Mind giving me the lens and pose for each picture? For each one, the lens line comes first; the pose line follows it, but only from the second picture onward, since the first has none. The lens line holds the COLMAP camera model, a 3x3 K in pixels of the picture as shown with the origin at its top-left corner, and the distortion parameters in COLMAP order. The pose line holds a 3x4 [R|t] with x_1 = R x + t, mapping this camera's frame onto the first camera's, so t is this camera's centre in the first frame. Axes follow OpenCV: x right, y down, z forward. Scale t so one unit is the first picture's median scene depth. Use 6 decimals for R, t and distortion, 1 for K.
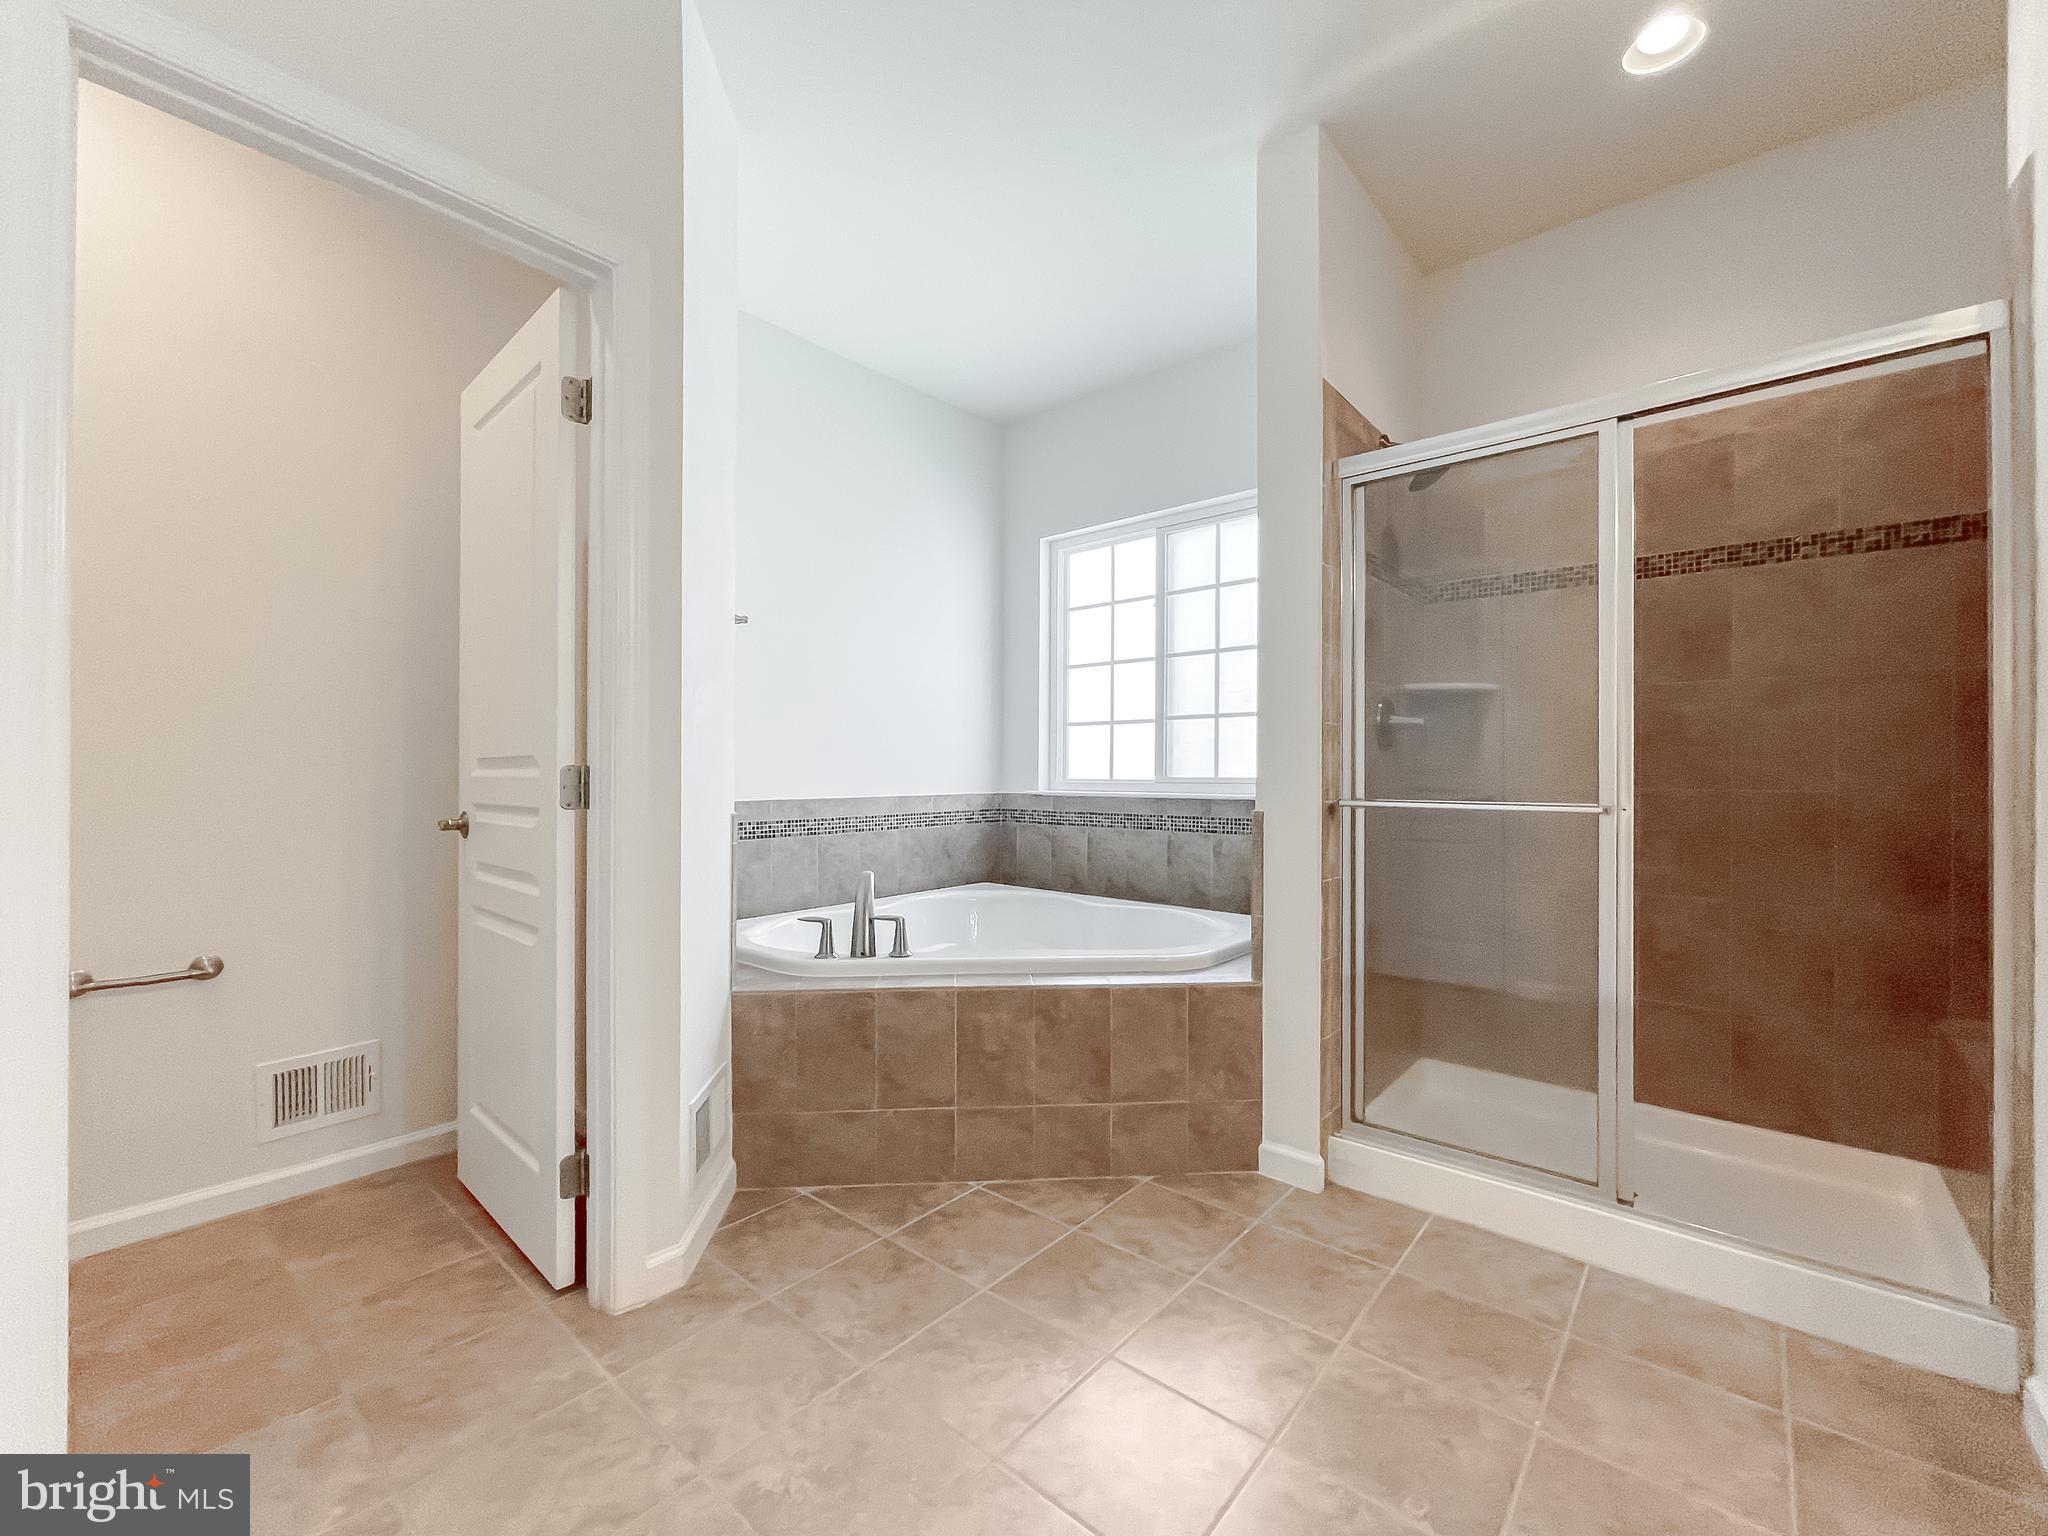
lens RADIAL K [[830.6, 0, 1016.5], [0, 830.6, 775.3], [0, 0, 1]] dist [-0.001671, 0.000135]
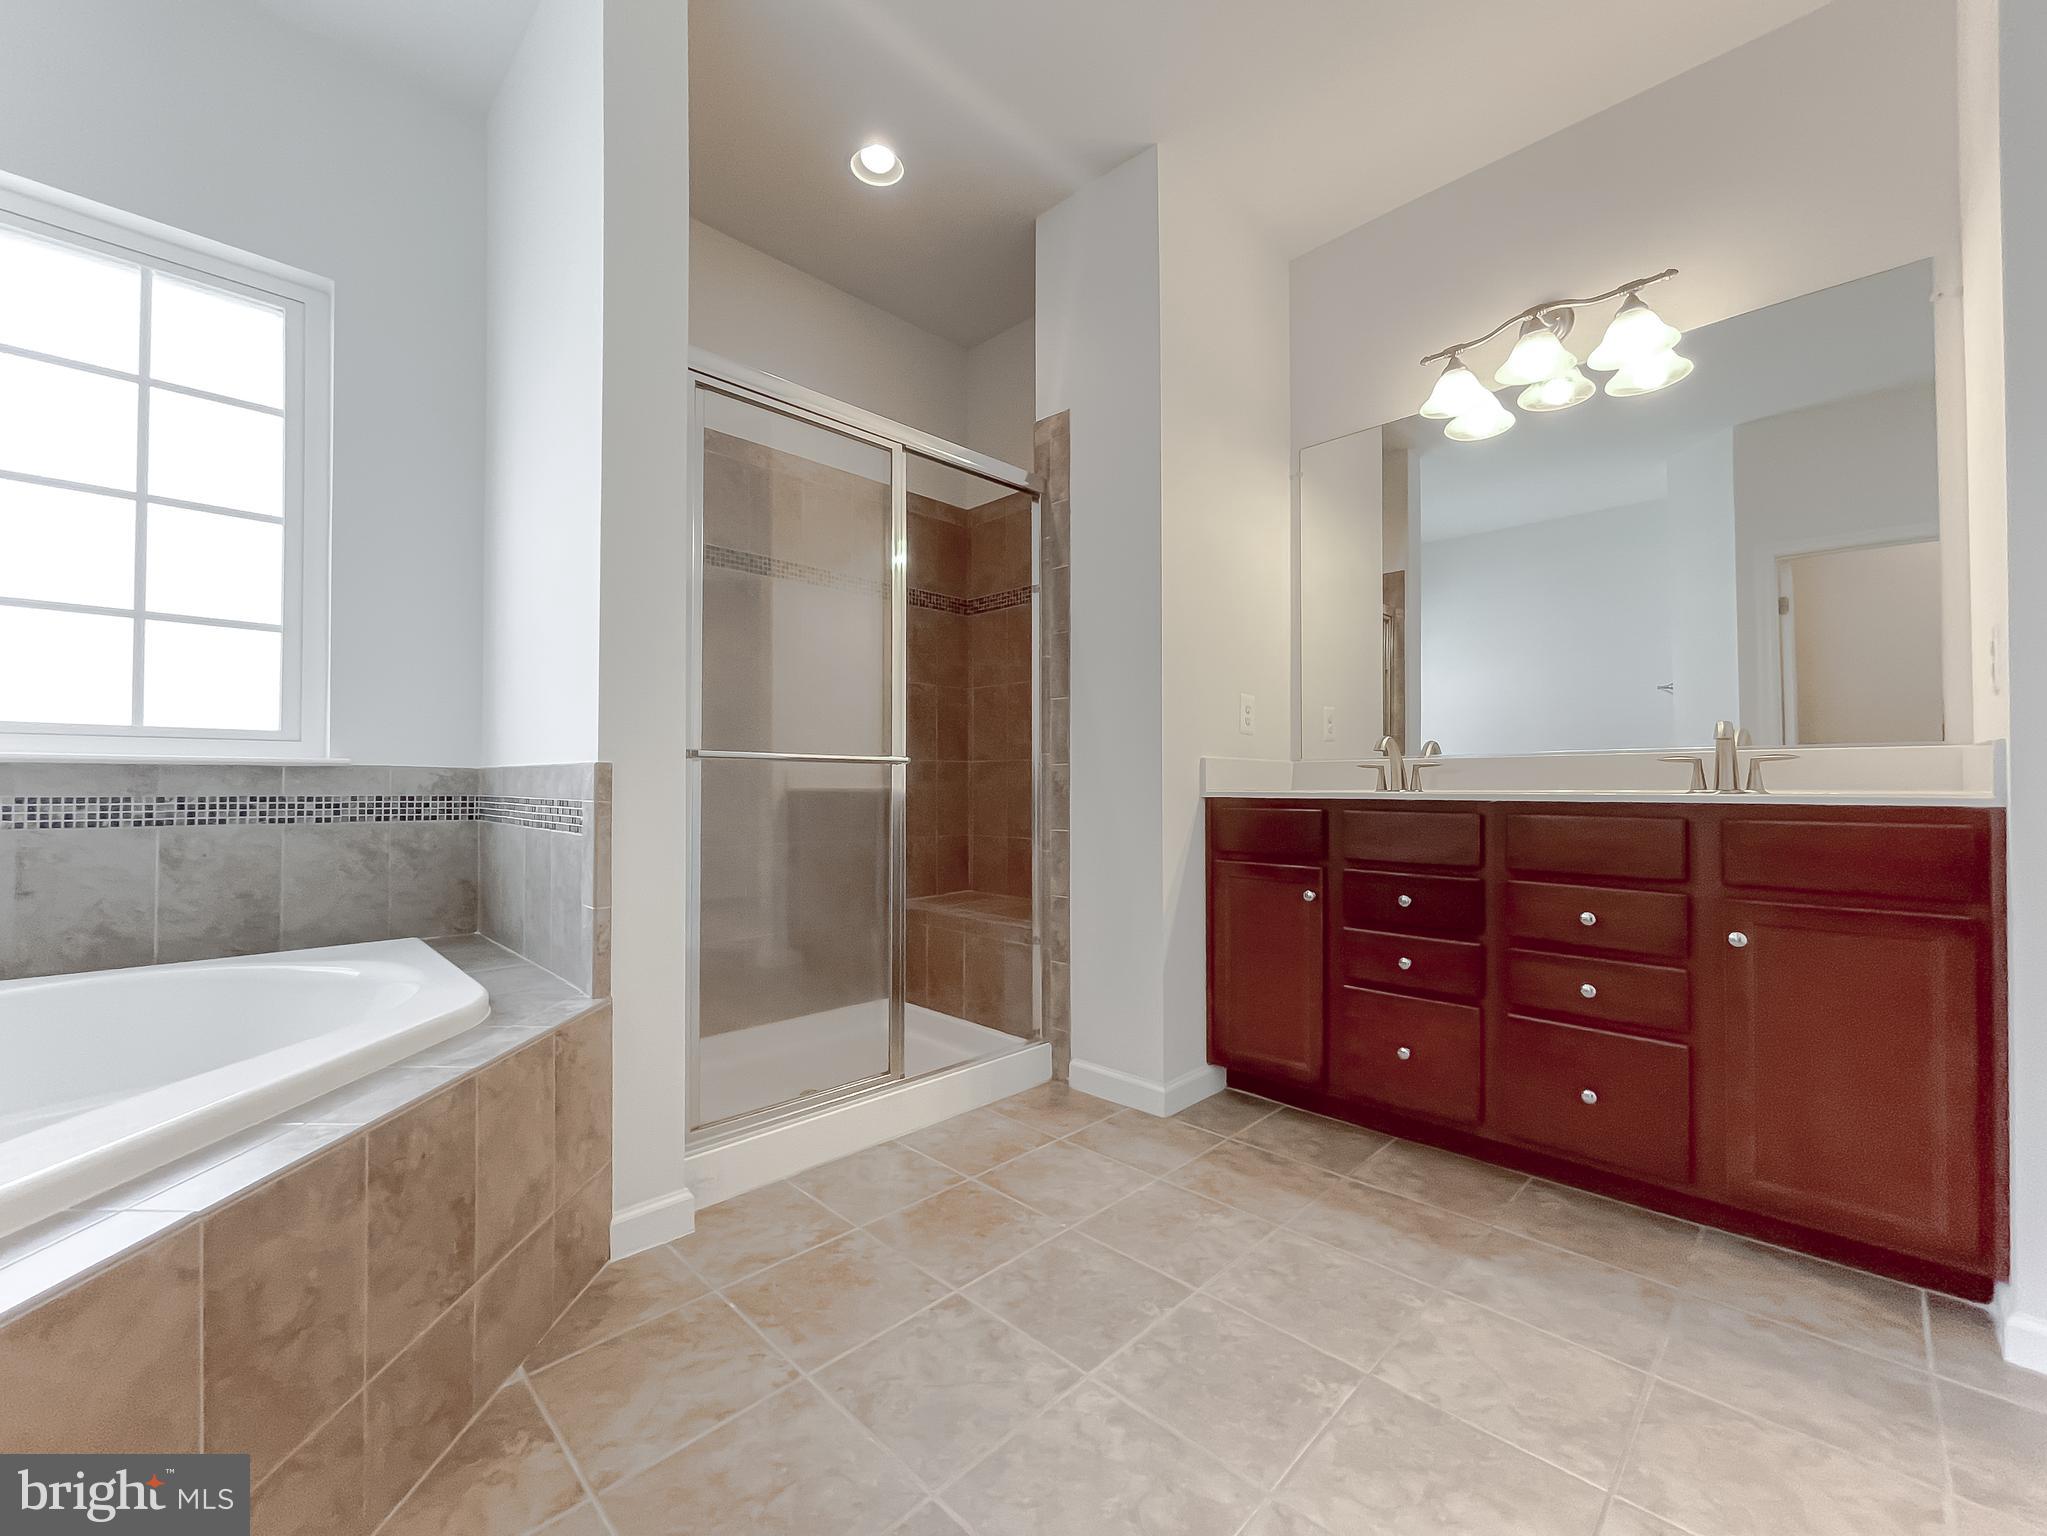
lens RADIAL K [[819.1, 0, 1023.5], [0, 819.1, 768.0], [0, 0, 1]] dist [-0.000685, -0.000589]
pose [[0.082833, 0.020226, 0.996358, -0.412606], [-0.006438, 0.999784, -0.019761, 0.059498], [-0.996543, -0.004778, 0.082945, 0.598767]]
